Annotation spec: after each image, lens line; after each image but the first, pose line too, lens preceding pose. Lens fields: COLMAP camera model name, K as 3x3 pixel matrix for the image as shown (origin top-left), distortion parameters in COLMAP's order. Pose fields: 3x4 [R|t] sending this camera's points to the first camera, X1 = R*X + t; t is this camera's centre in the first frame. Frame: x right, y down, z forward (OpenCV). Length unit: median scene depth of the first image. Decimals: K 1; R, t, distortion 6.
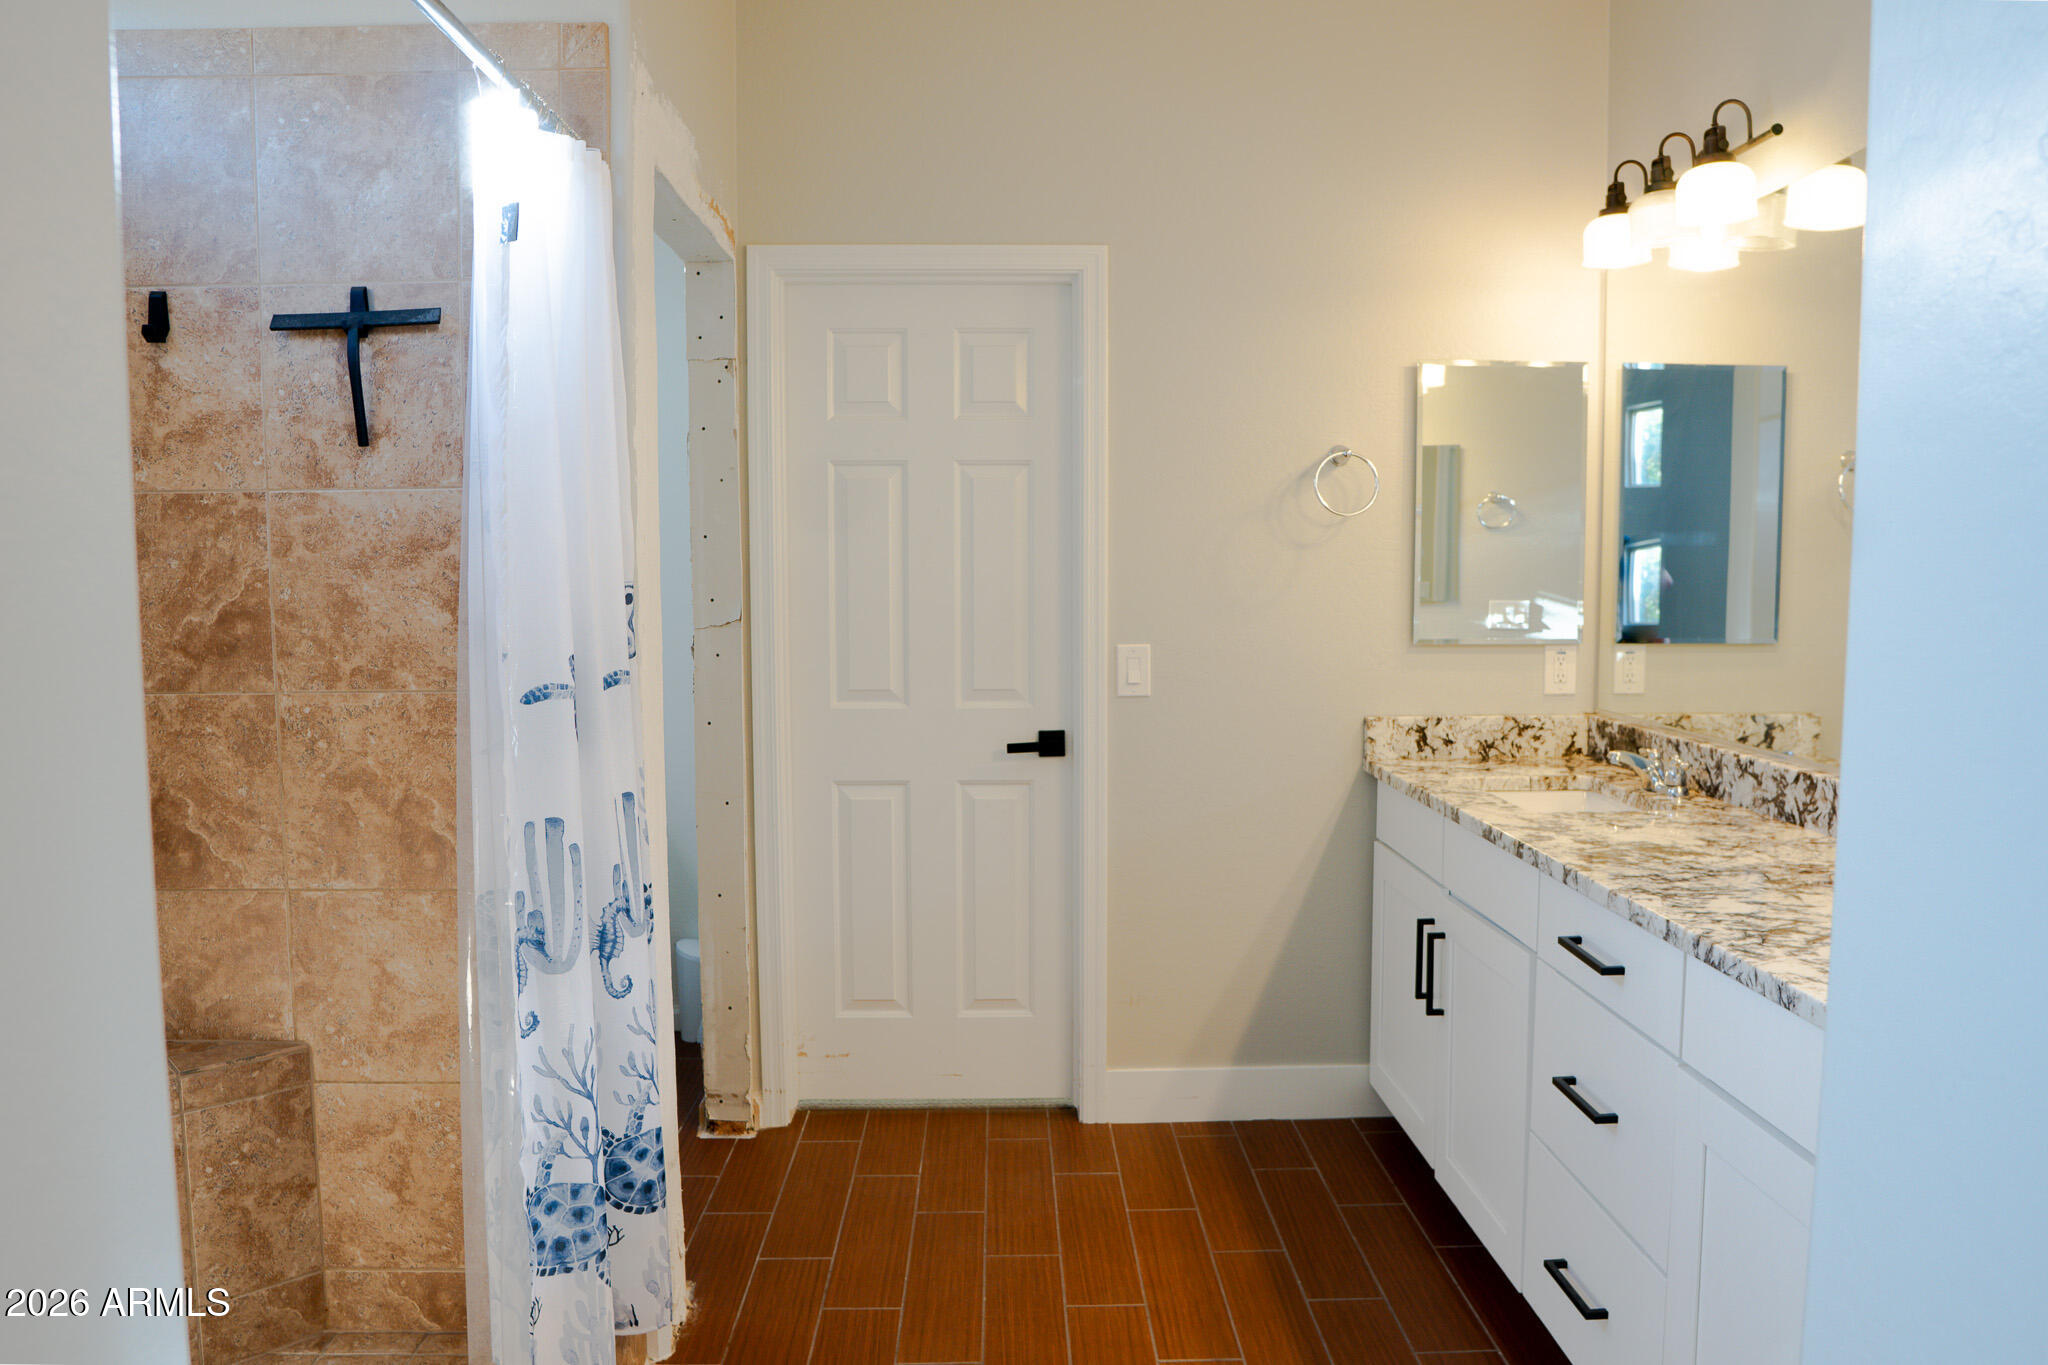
lens RADIAL K [[1452.5, 0, 1030.6], [0, 1452.5, 690.3], [0, 0, 1]] dist [-0.111233, 0.077864]
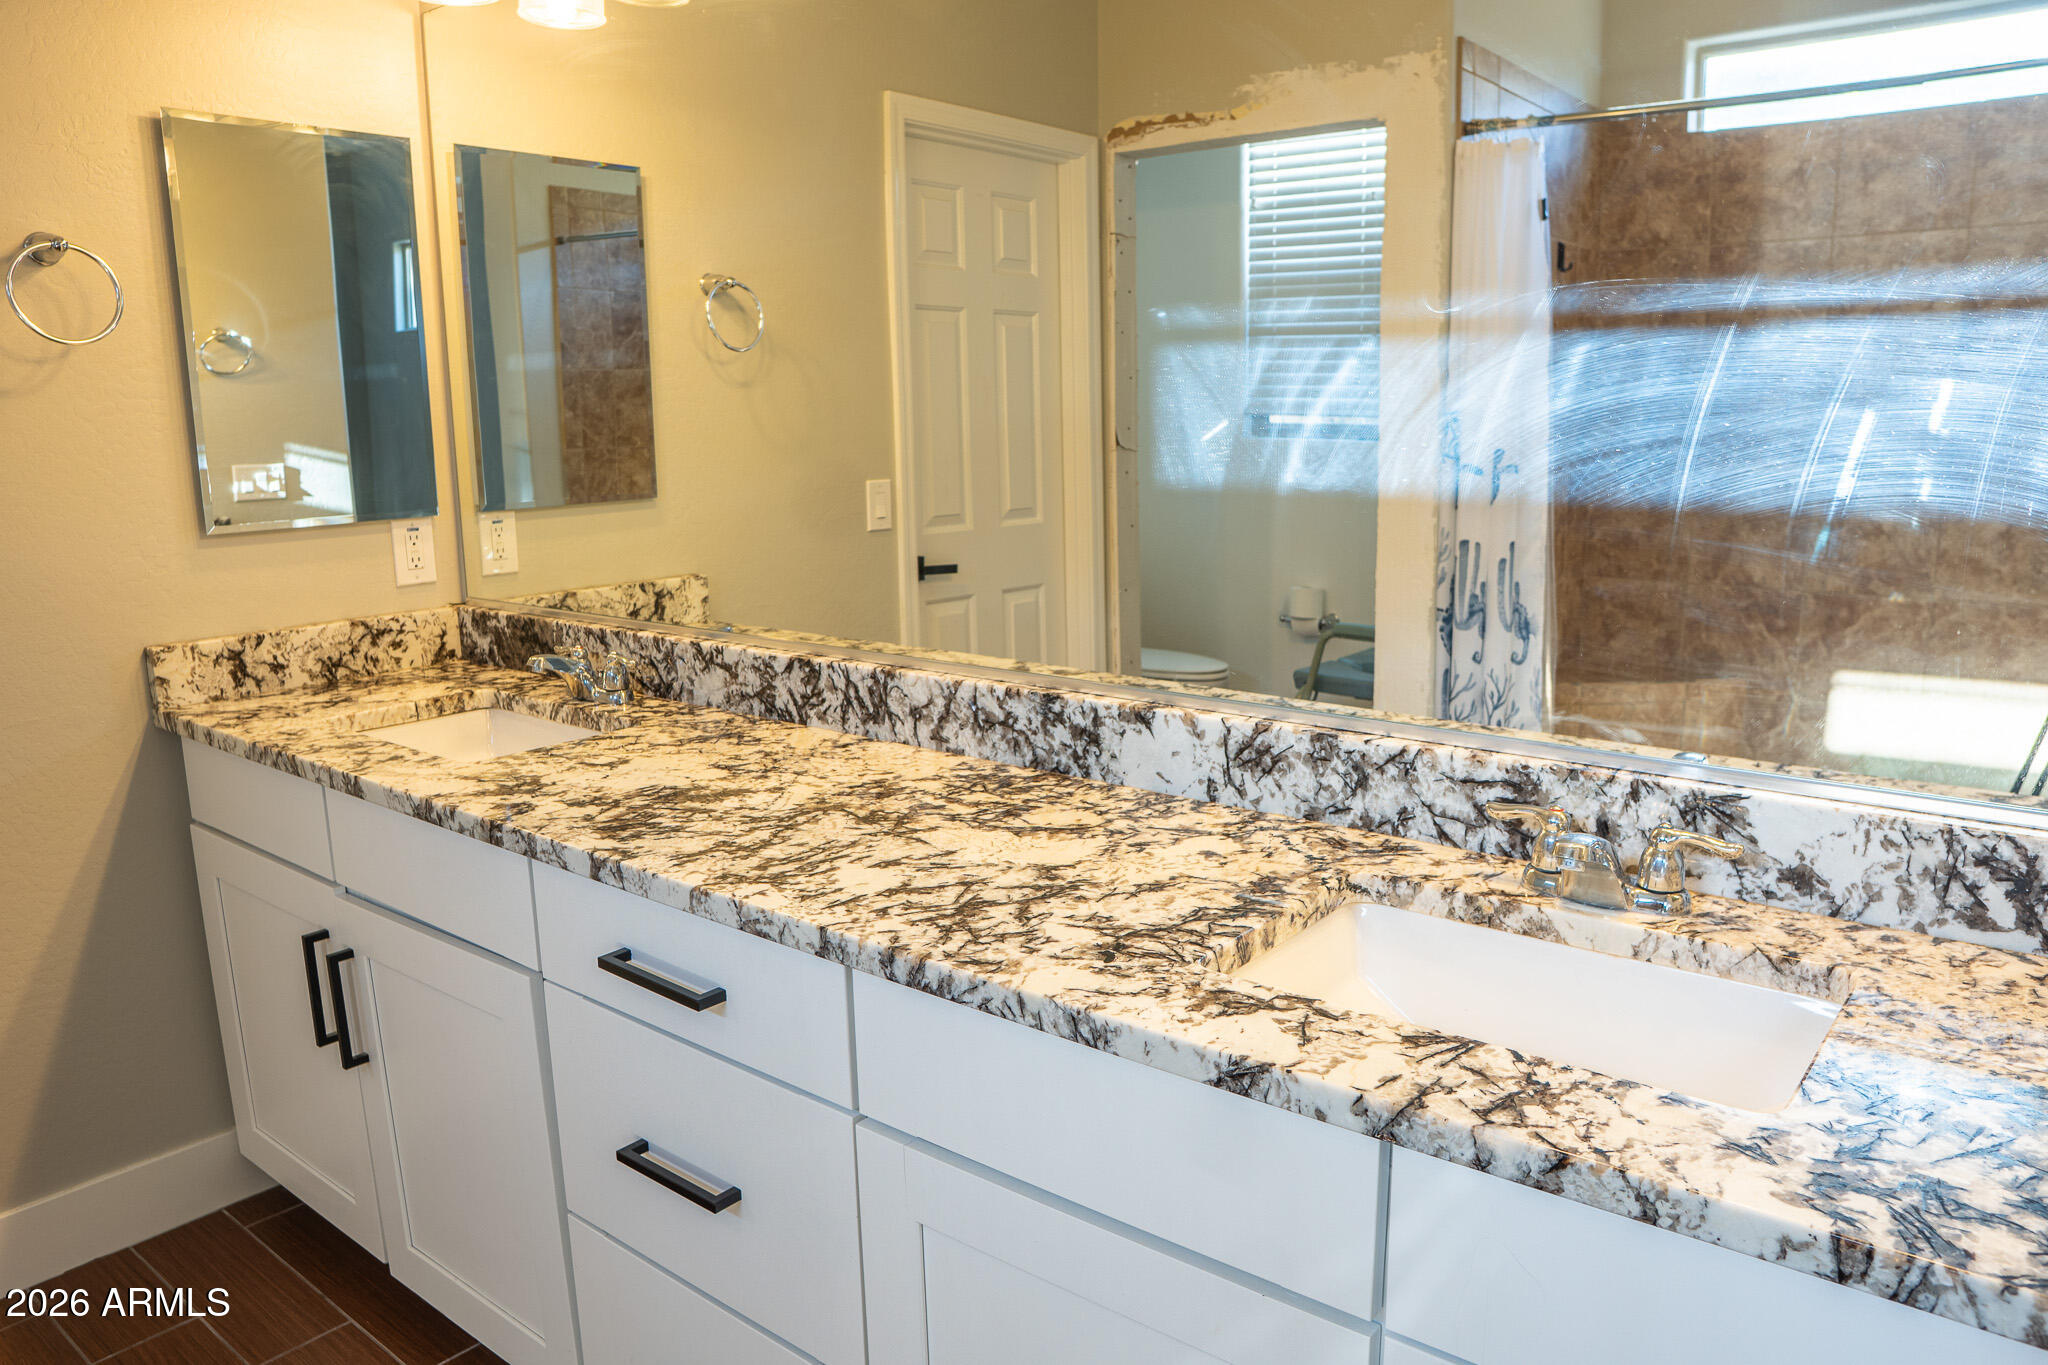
lens RADIAL K [[1452.5, 0, 1030.6], [0, 1452.5, 690.3], [0, 0, 1]] dist [-0.111233, 0.077864]
pose [[0.653837, -0.155708, 0.740440, 0.015015], [0.080201, 0.987345, 0.136809, -0.024330], [-0.752373, -0.030067, 0.658051, 0.324228]]
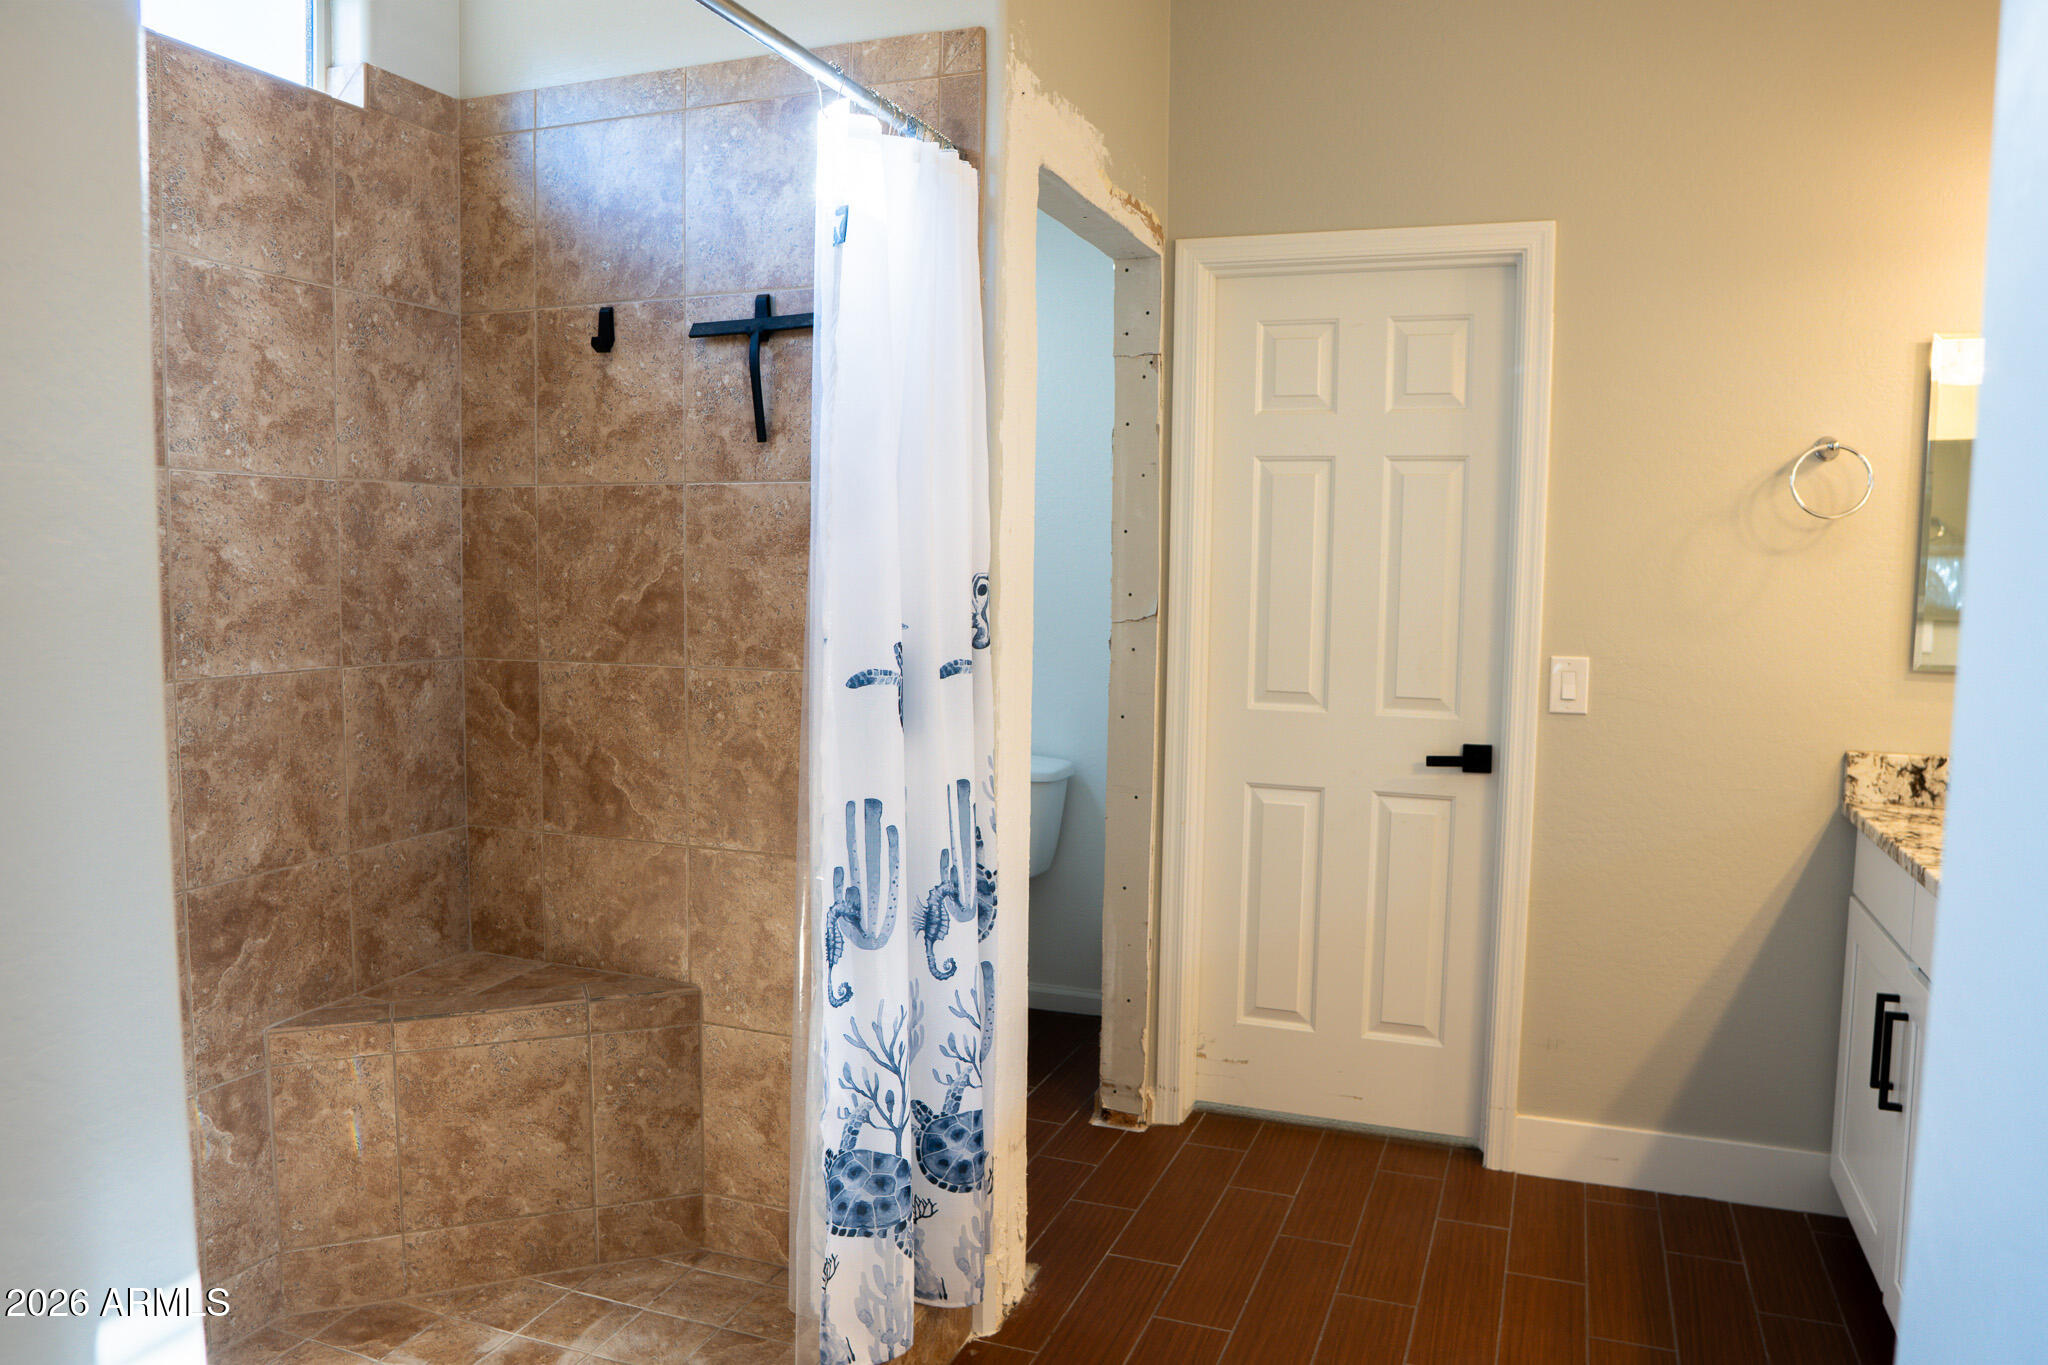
lens RADIAL K [[1439.3, 0, 1028.6], [0, 1439.3, 689.5], [0, 0, 1]] dist [-0.107026, 0.069467]
pose [[0.928460, 0.050096, -0.368039, 0.106755], [-0.049325, 0.998716, 0.011507, -0.005522], [0.368143, 0.007470, 0.929739, 0.054314]]
